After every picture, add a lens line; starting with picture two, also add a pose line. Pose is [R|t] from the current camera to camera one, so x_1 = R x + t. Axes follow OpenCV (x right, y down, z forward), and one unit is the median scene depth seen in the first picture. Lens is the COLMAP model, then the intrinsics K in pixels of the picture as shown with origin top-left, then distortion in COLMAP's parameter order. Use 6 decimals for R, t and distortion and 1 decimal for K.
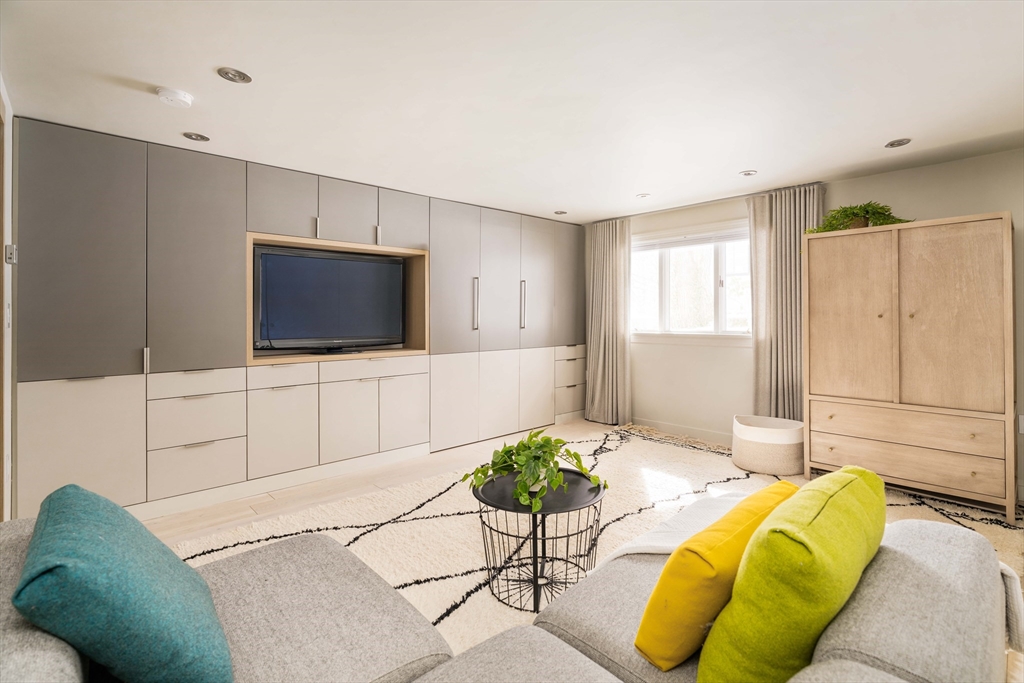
lens RADIAL K [[481.6, 0, 529.0], [0, 481.6, 313.3], [0, 0, 1]] dist [-0.001618, -0.000066]
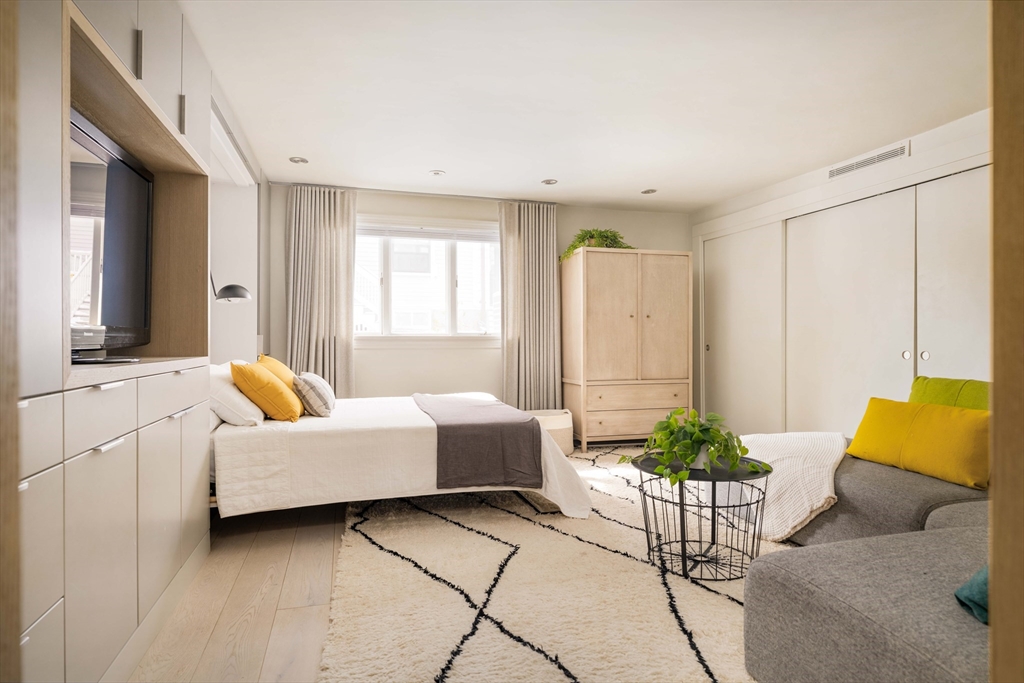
lens RADIAL K [[576.1, 0, 512.0], [0, 576.1, 341.5], [0, 0, 1]] dist [0.000346, 0.000033]
pose [[0.454542, 0.002032, 0.890723, -0.720699], [-0.006461, 0.999979, 0.001016, 0.064659], [-0.890702, -0.006217, 0.454545, 0.479638]]
